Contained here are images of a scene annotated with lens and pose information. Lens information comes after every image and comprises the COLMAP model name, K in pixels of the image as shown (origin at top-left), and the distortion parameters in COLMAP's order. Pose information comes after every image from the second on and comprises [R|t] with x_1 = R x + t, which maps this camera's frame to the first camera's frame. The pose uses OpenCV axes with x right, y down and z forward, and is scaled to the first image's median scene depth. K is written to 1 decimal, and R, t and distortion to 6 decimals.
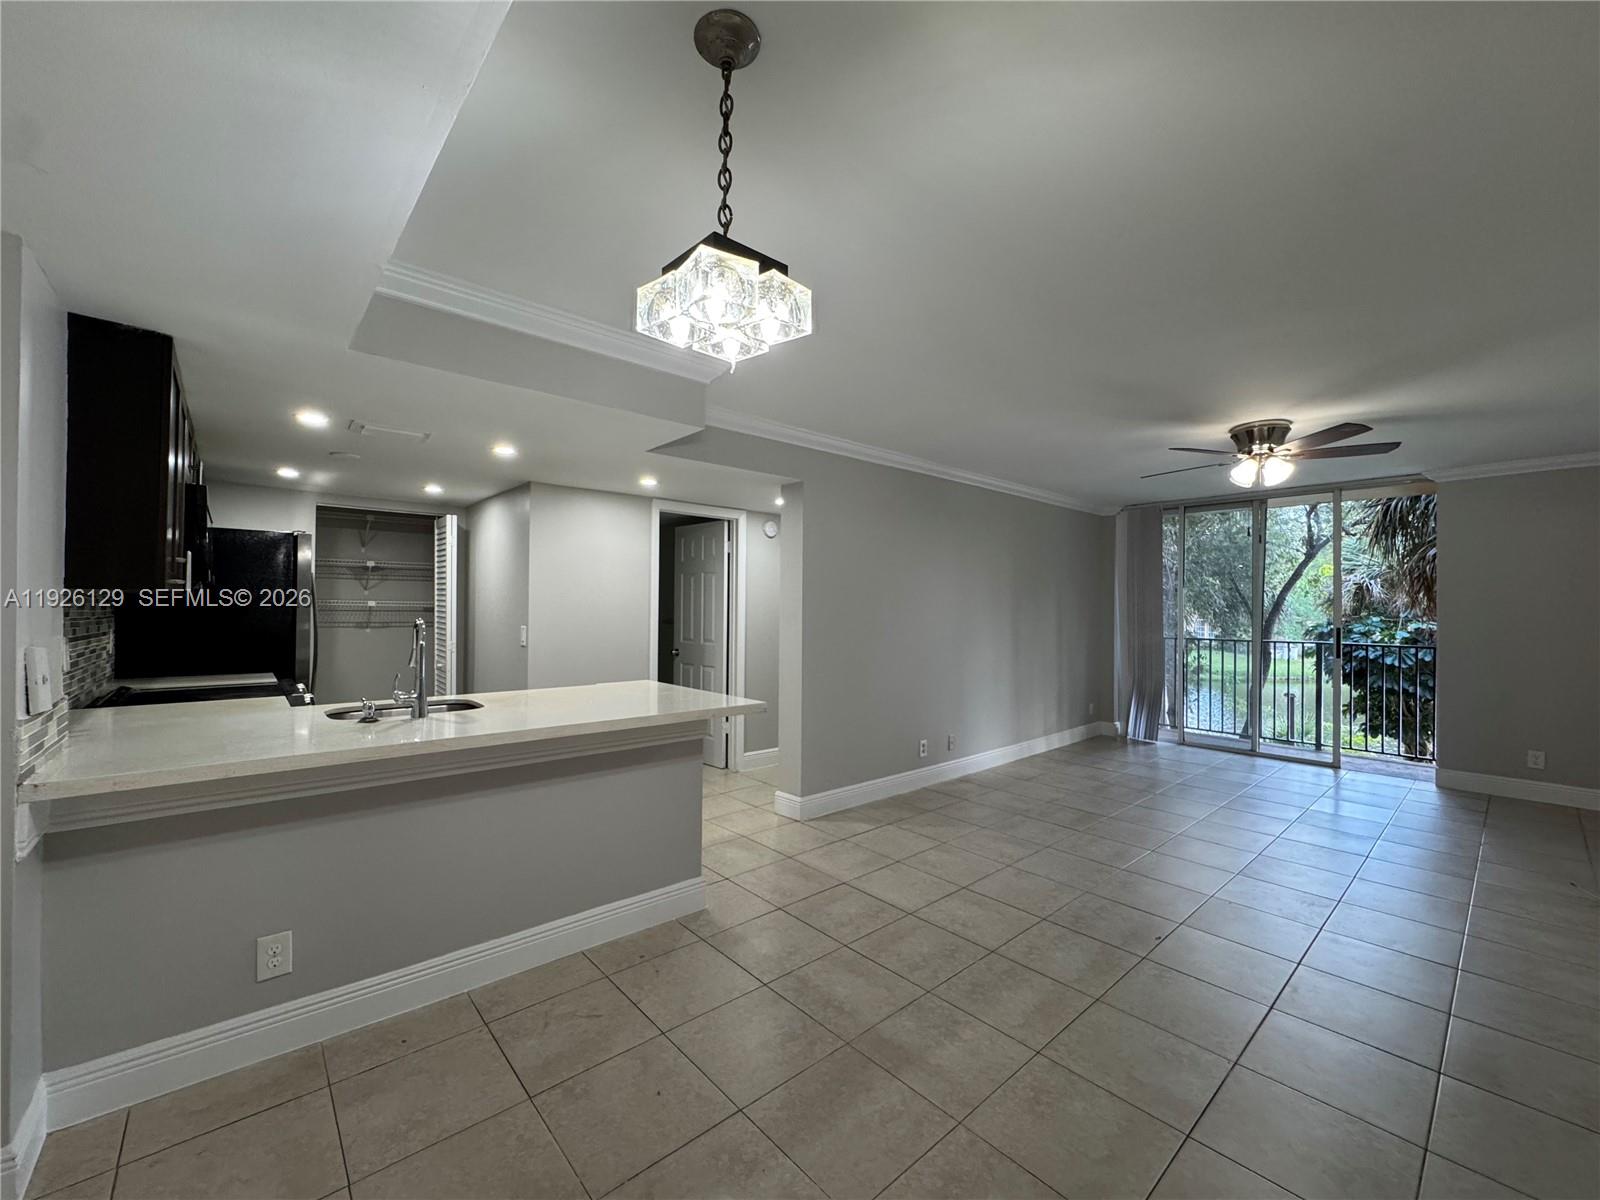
lens RADIAL K [[641.3, 0, 798.8], [0, 641.3, 601.8], [0, 0, 1]] dist [-0.005162, 0.000881]
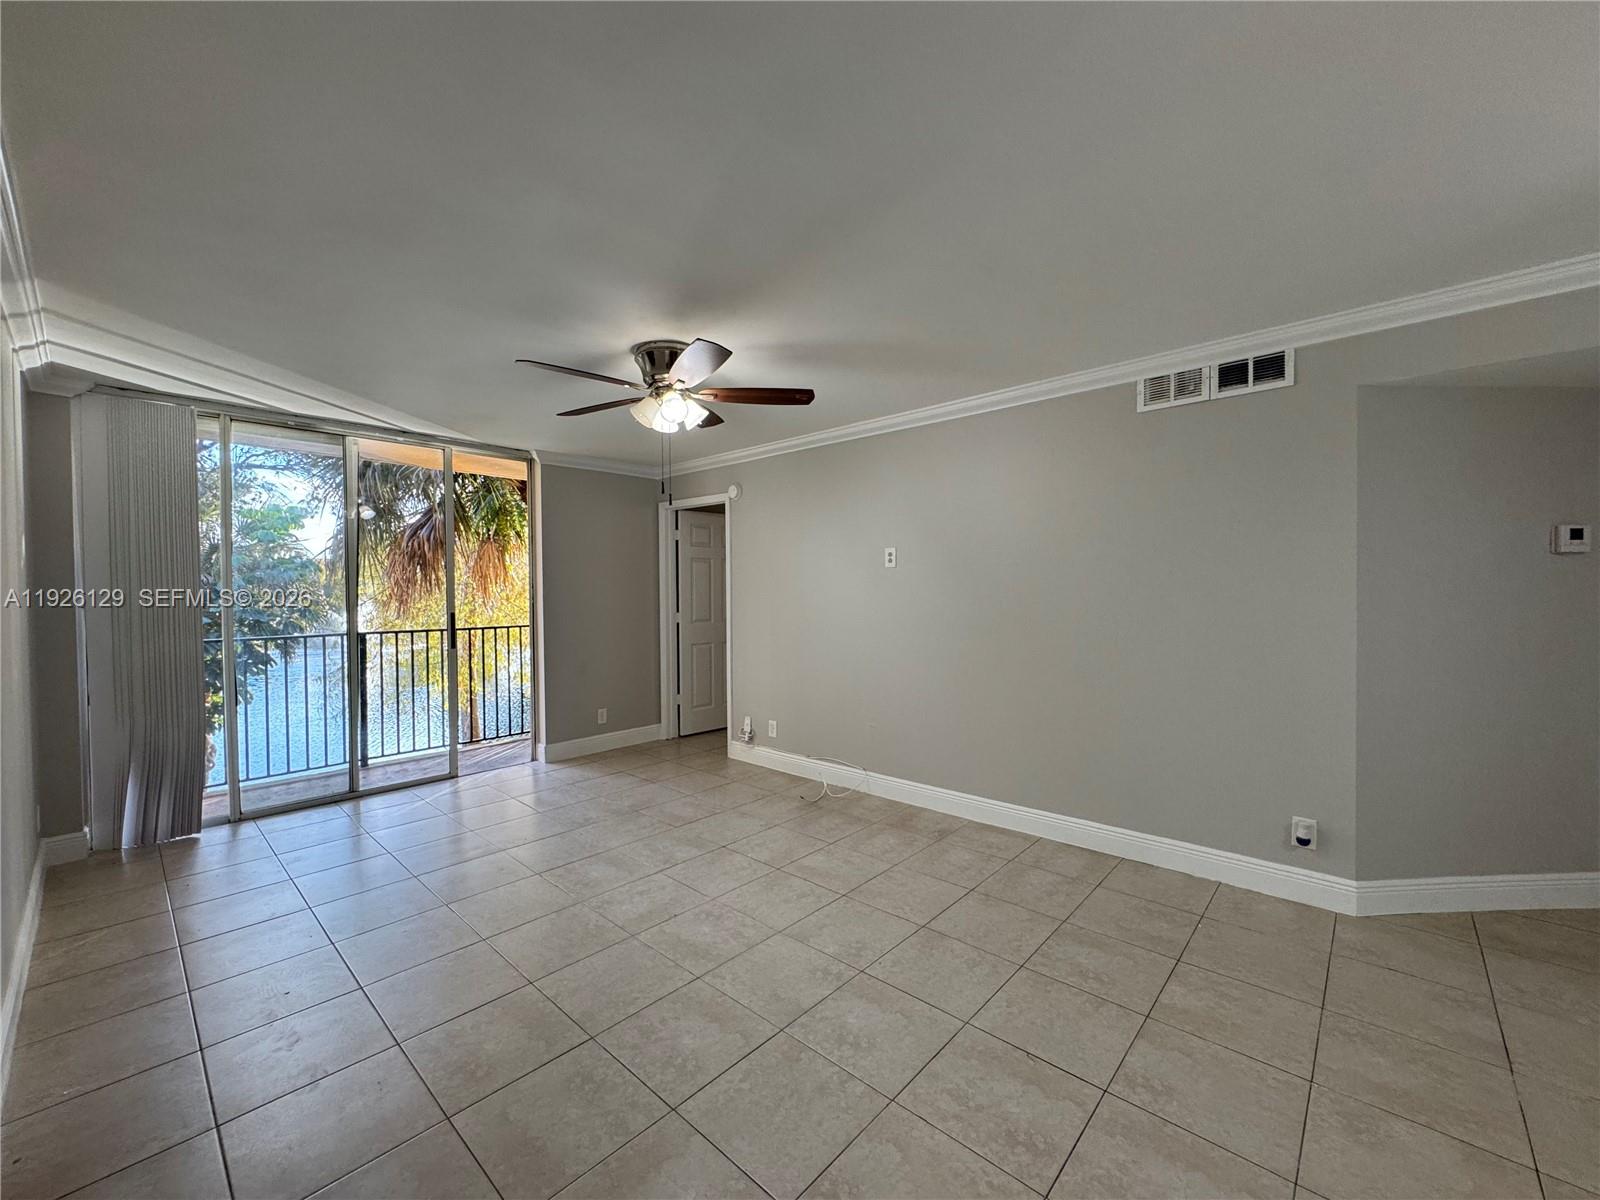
lens RADIAL K [[641.3, 0, 798.8], [0, 641.3, 598.4], [0, 0, 1]] dist [-0.005162, 0.000881]
pose [[-0.103502, -0.020573, 0.994416, -0.074300], [-0.002306, 0.999788, 0.020445, 0.006764], [-0.994627, -0.000177, -0.103527, 1.004233]]
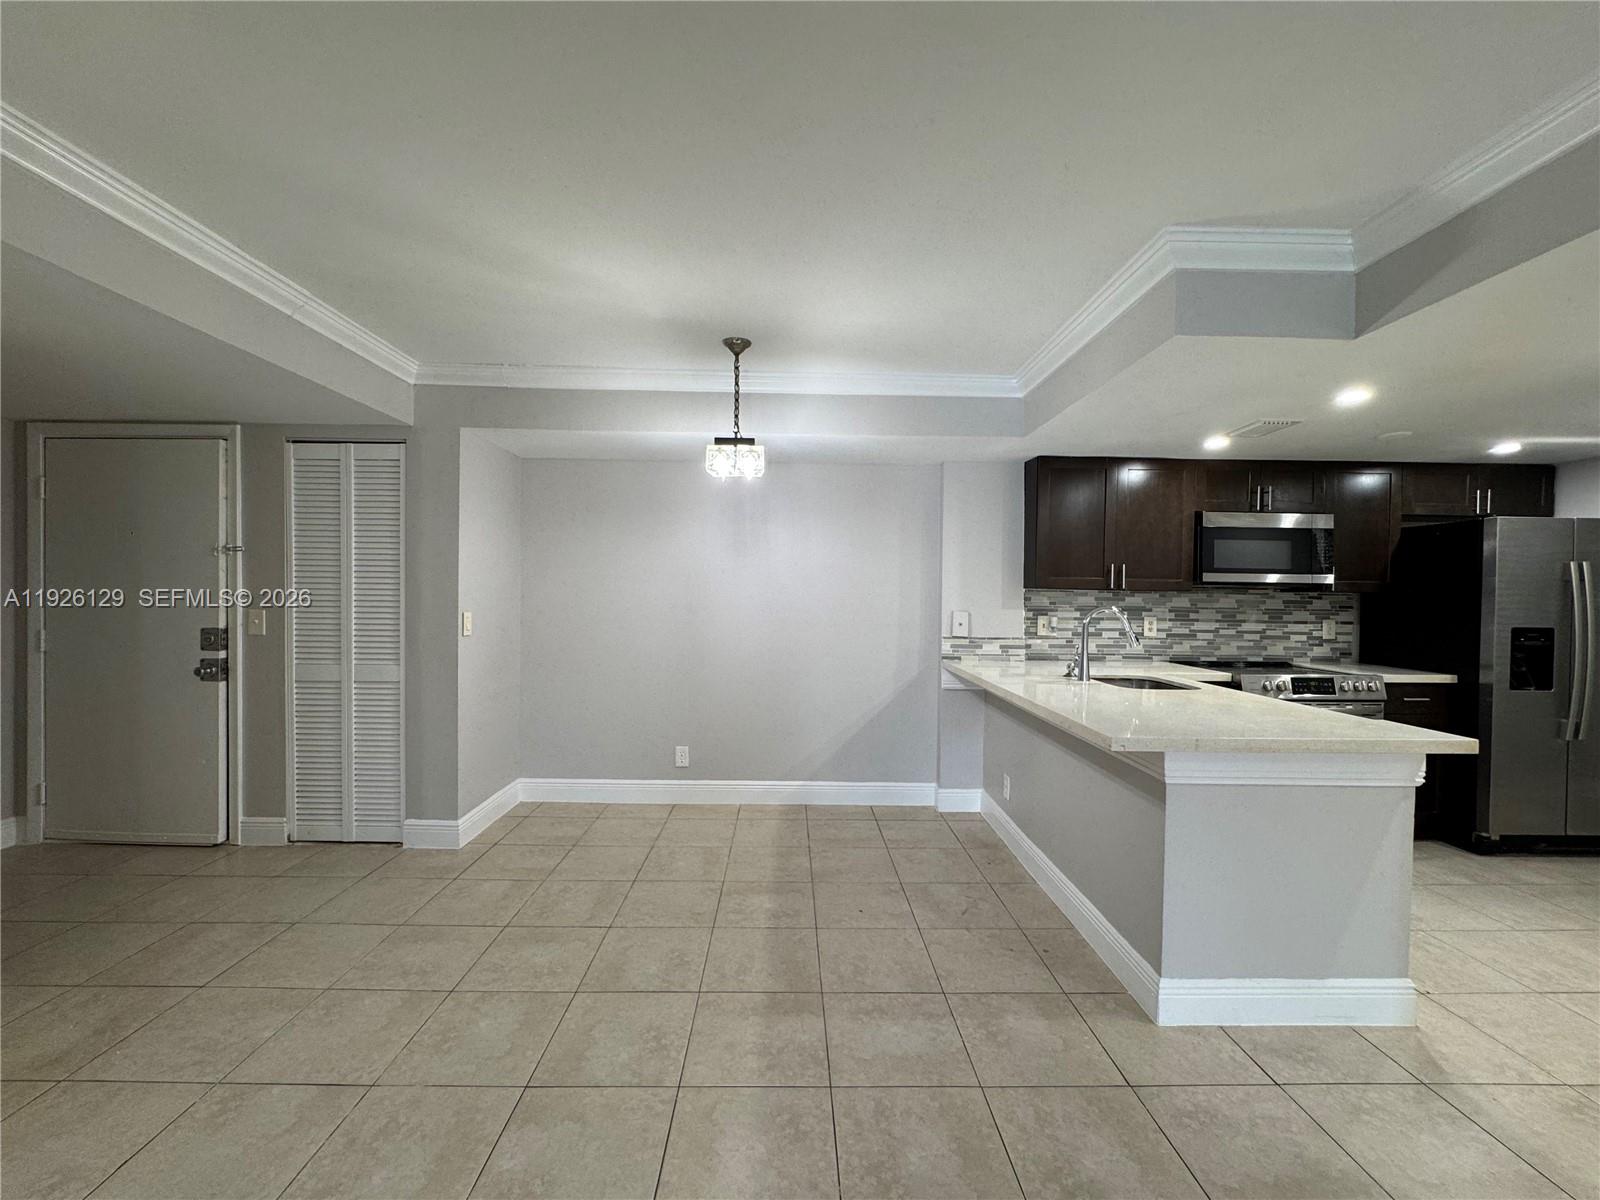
lens RADIAL K [[641.3, 0, 799.5], [0, 641.3, 601.9], [0, 0, 1]] dist [-0.005162, 0.000881]
pose [[-0.648063, -0.008436, -0.761540, 0.529851], [-0.011195, 0.999936, -0.001550, 0.017901], [0.761505, 0.007521, -0.648116, 0.949797]]
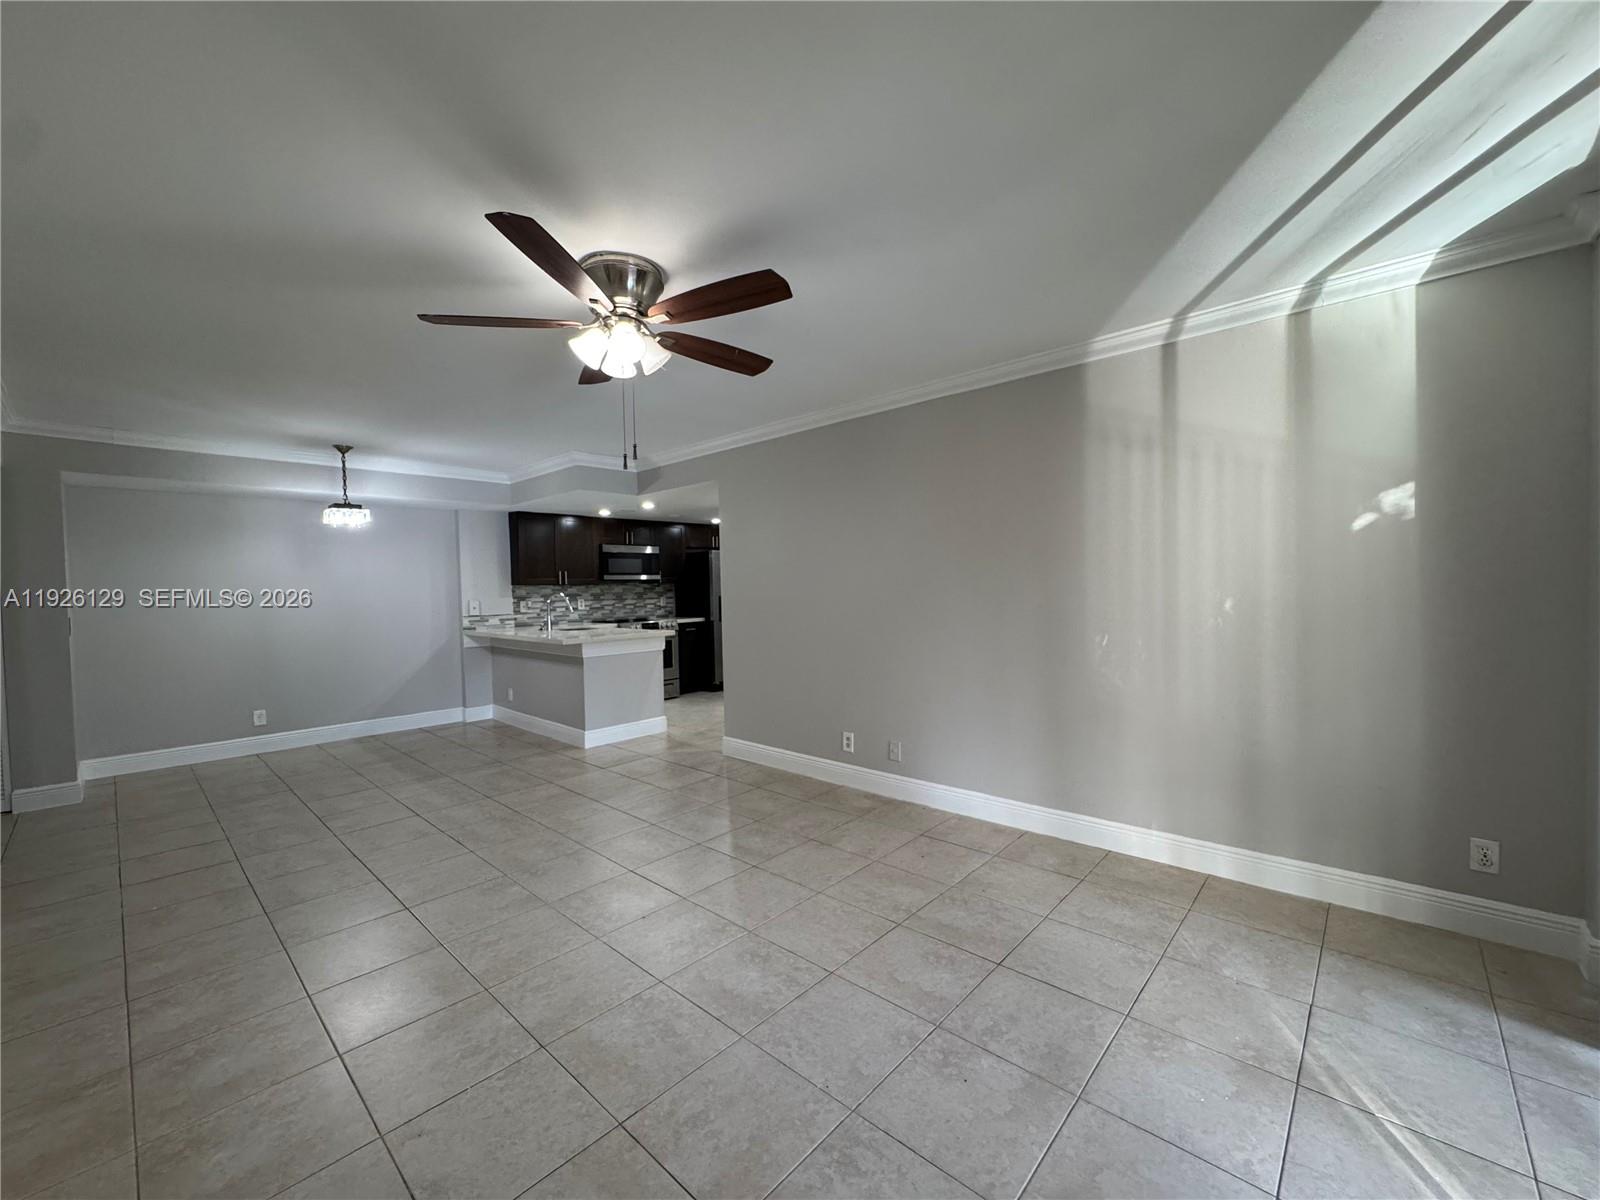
lens RADIAL K [[641.3, 0, 797.6], [0, 641.3, 603.2], [0, 0, 1]] dist [-0.005162, 0.000881]
pose [[0.102092, 0.016204, -0.994643, 1.453682], [0.032553, 0.999277, 0.019621, 0.032295], [0.994242, -0.034382, 0.101491, 1.187585]]
